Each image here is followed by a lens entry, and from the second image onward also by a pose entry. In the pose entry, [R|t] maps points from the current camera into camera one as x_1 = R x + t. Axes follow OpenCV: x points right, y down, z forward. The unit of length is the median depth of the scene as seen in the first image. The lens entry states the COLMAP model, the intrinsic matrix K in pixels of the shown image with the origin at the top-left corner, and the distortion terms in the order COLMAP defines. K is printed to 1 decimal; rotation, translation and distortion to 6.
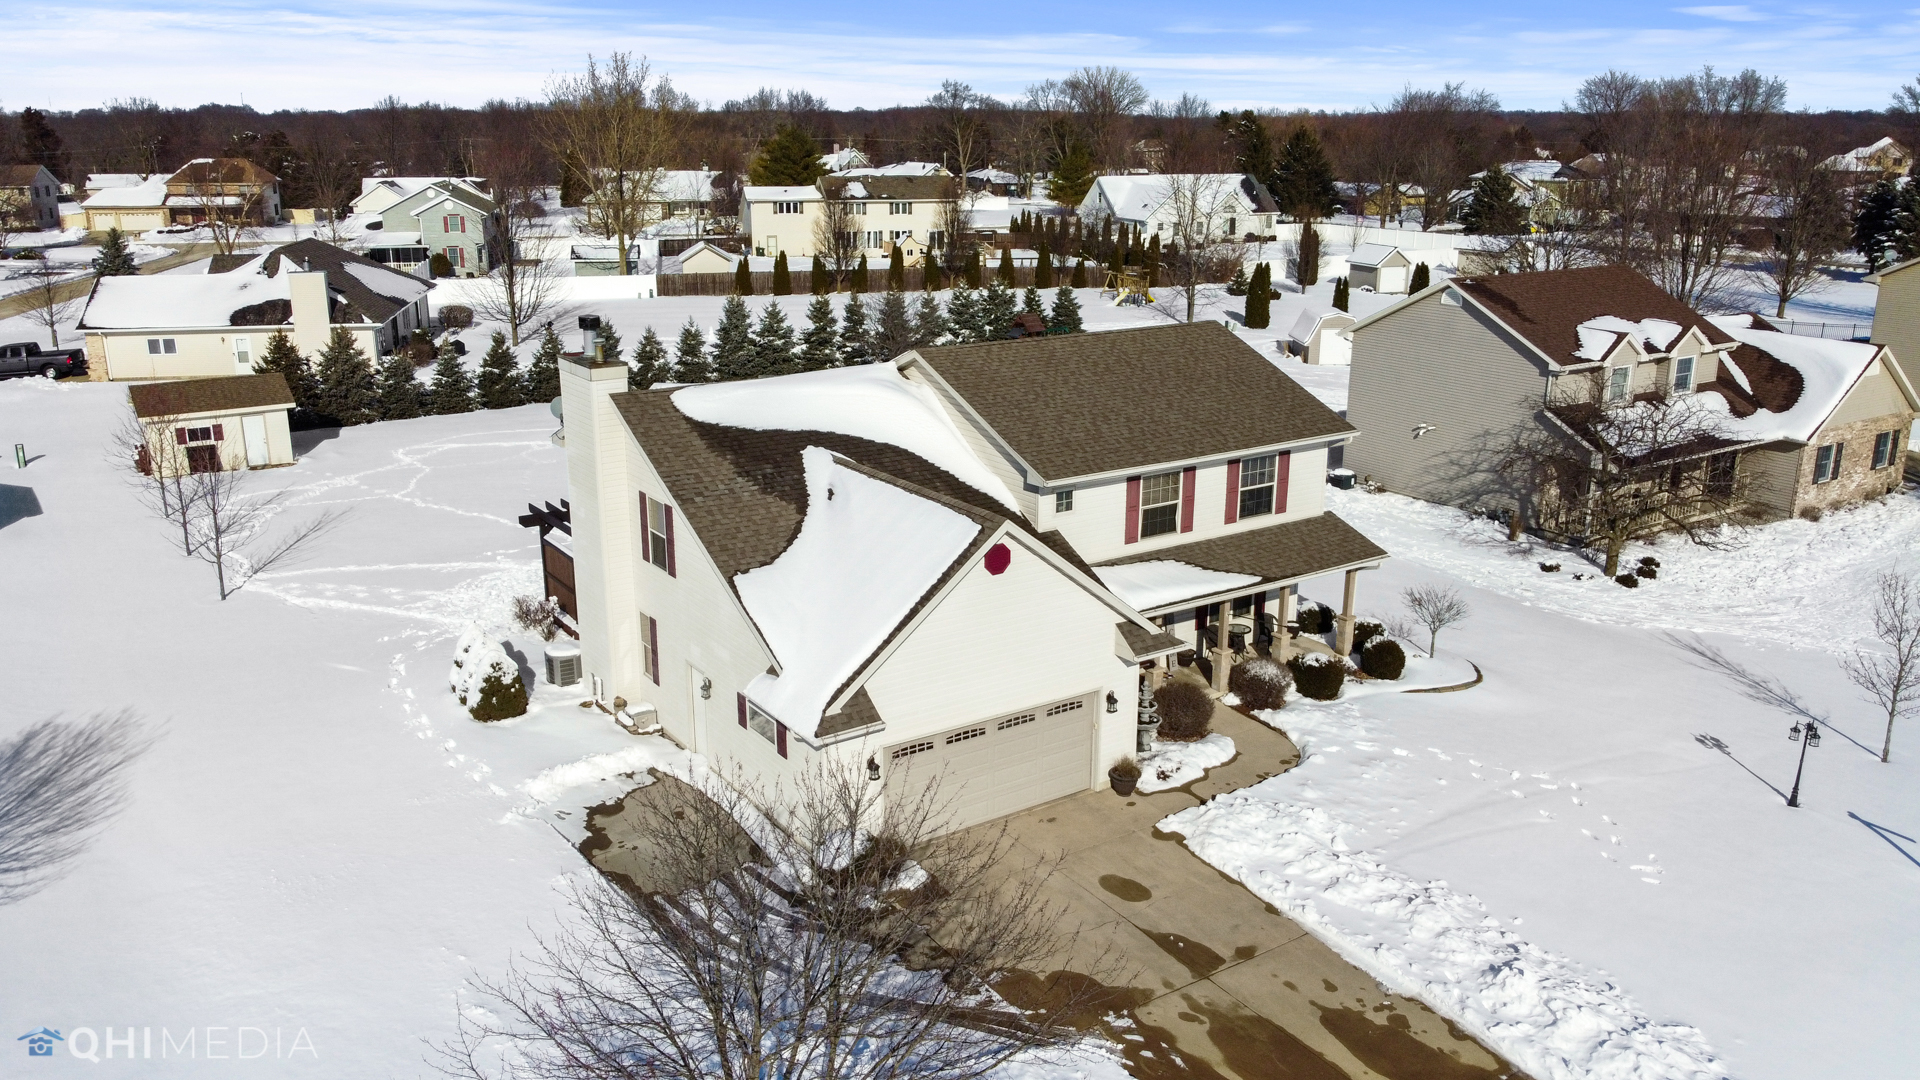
lens RADIAL K [[1458.7, 0, 960.0], [0, 1458.7, 540.0], [0, 0, 1]] dist [-0.002511, -0.008303]
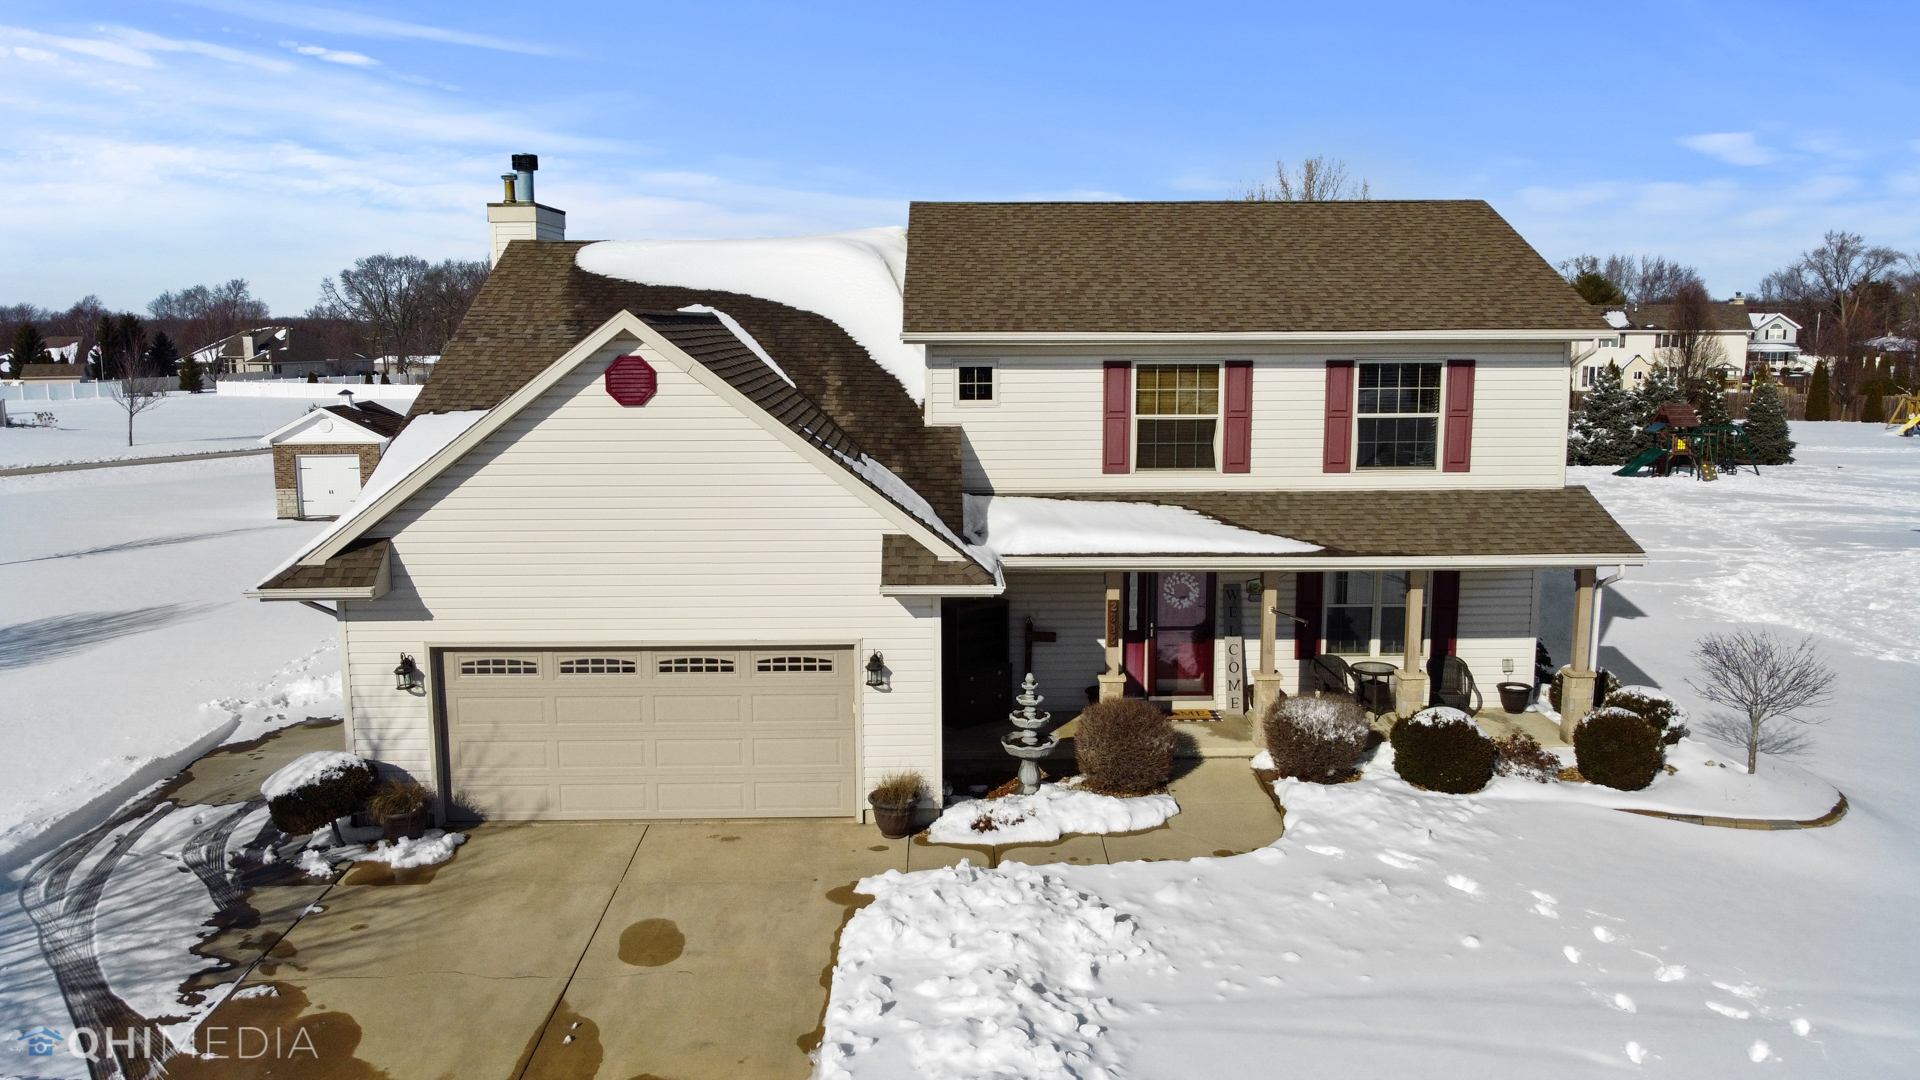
lens RADIAL K [[1456.4, 0, 963.6], [0, 1456.4, 542.3], [0, 0, 1]] dist [-0.004794, 0.003357]
pose [[0.833933, 0.074961, -0.546751, 0.382472], [-0.146014, 0.985396, -0.087608, 0.089688], [0.532199, 0.152892, 0.832700, 0.433878]]
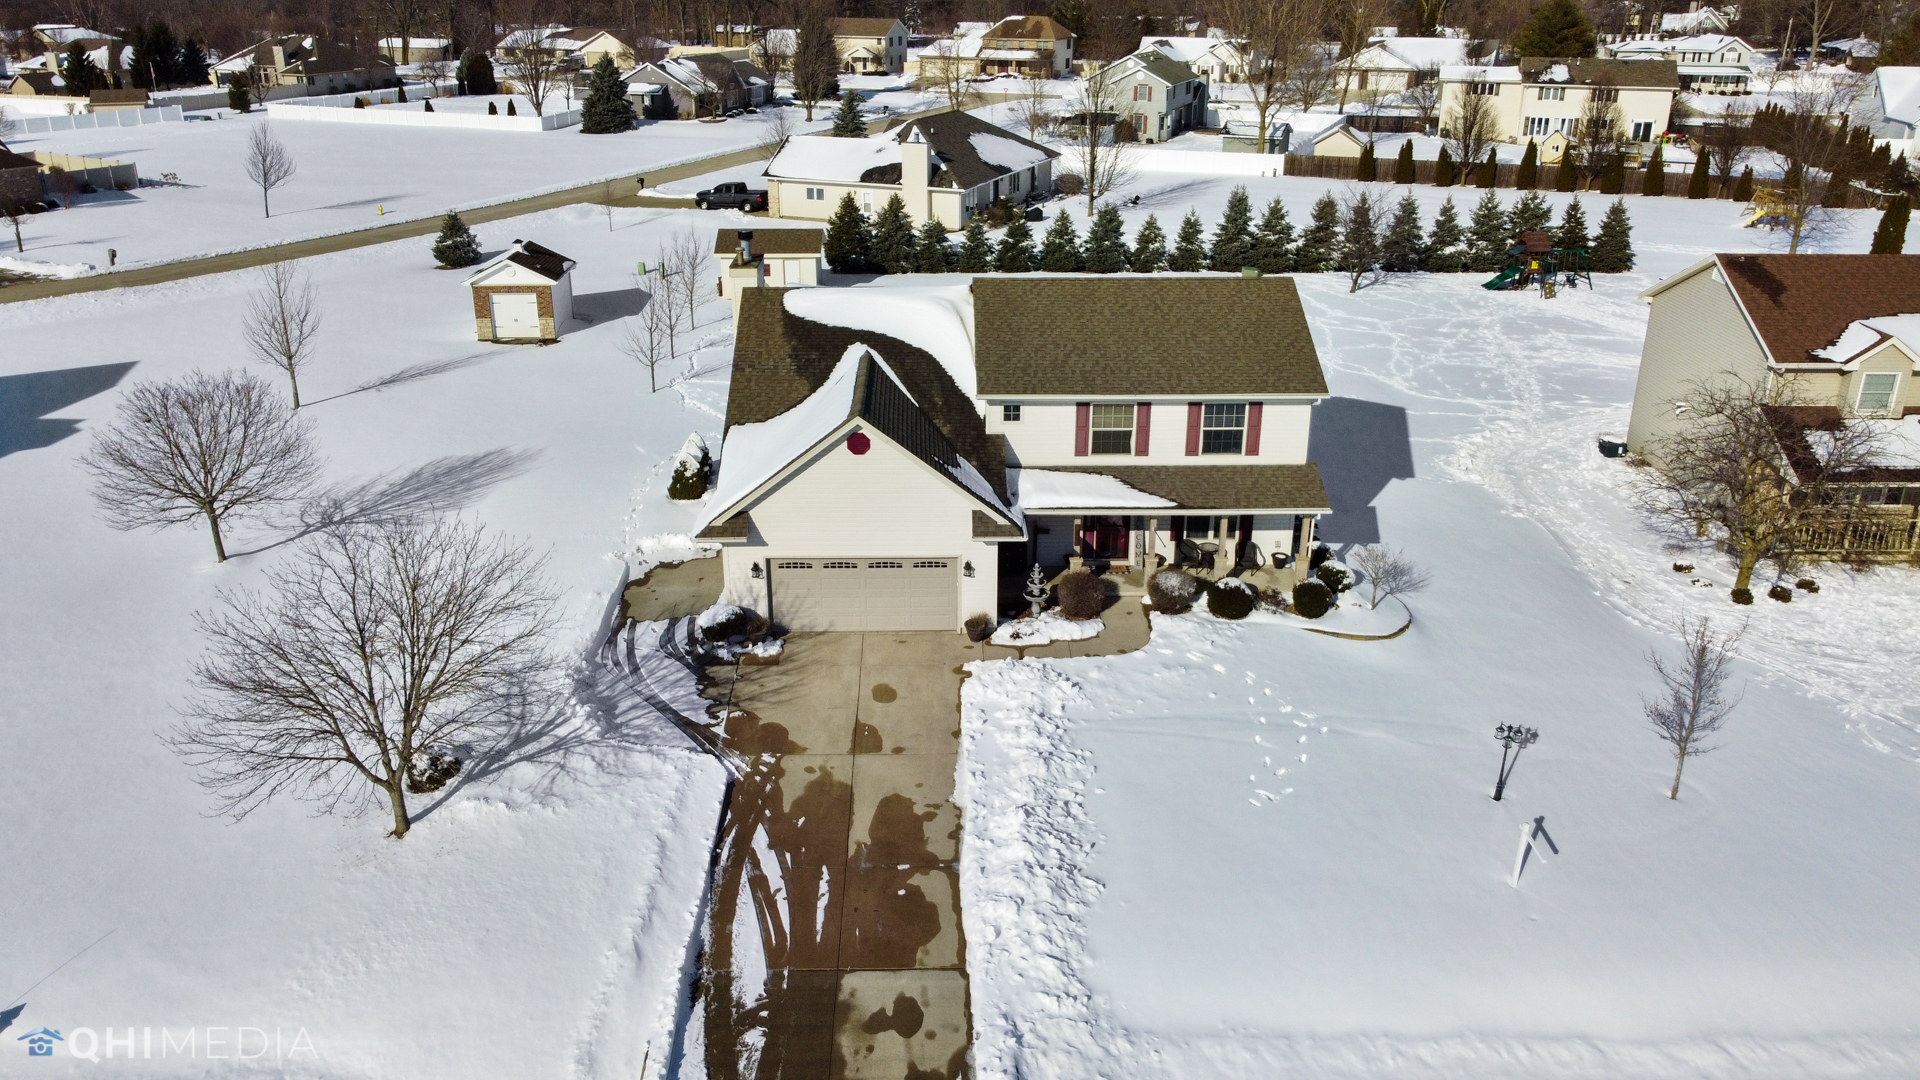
lens RADIAL K [[1458.7, 0, 960.0], [0, 1458.7, 540.0], [0, 0, 1]] dist [-0.002511, -0.008303]
pose [[0.836695, 0.203080, -0.508626, 0.639266], [-0.150721, 0.978231, 0.142642, -0.084230], [0.526522, -0.042687, 0.849089, -0.098697]]
